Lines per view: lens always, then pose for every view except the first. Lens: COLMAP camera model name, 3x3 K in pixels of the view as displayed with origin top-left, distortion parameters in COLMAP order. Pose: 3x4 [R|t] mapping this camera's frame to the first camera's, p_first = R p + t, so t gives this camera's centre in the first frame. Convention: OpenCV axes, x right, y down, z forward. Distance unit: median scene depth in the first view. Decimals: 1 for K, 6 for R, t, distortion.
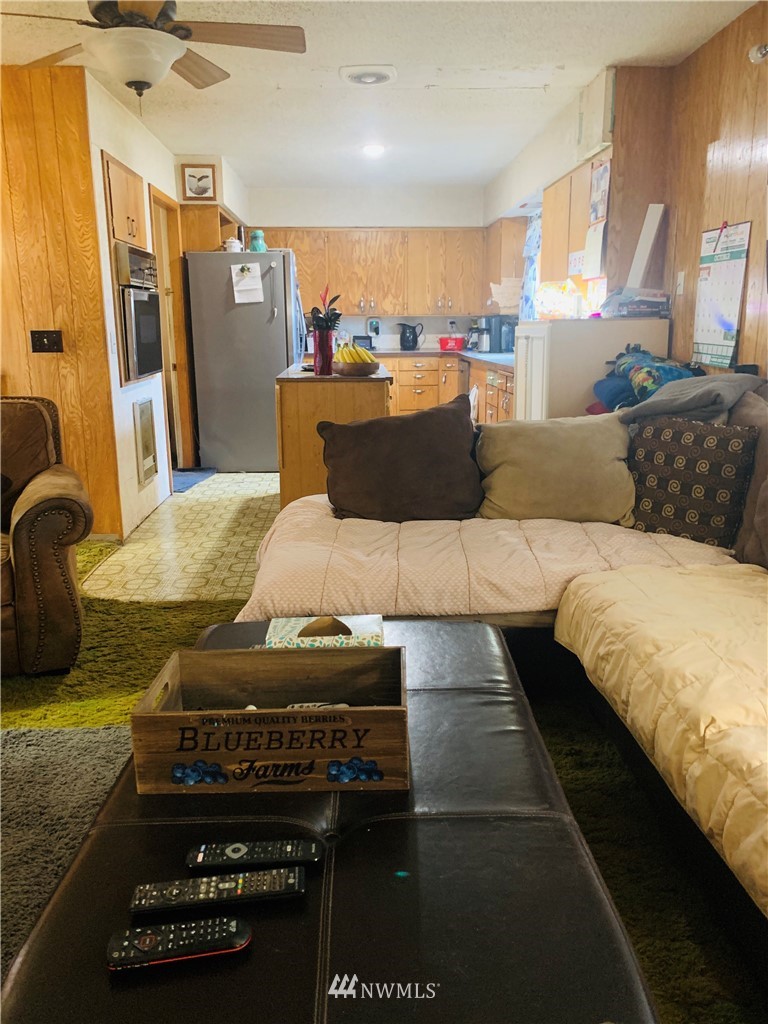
lens RADIAL K [[796.3, 0, 384.7], [0, 796.3, 511.6], [0, 0, 1]] dist [0.041359, -0.039417]
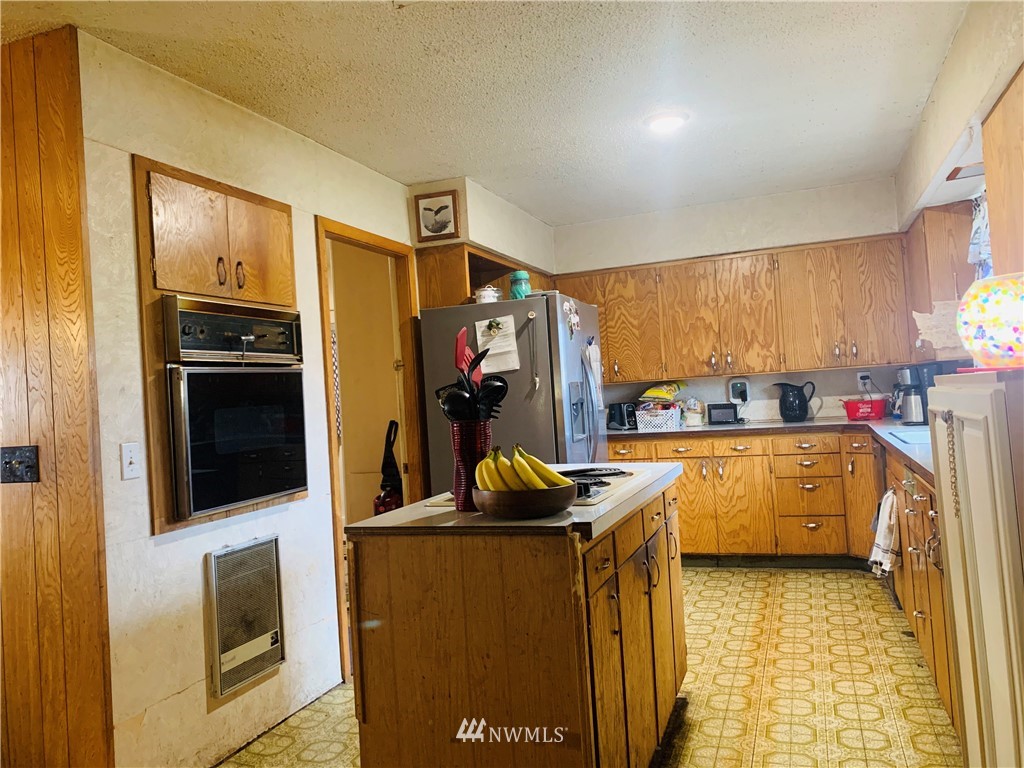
lens RADIAL K [[796.3, 0, 511.8], [0, 796.3, 384.1], [0, 0, 1]] dist [0.041359, -0.039417]
pose [[0.919927, -0.061951, -0.387165, 0.095916], [-0.030098, 0.973367, -0.227266, -0.097176], [0.390933, 0.220721, 0.893562, 0.398419]]
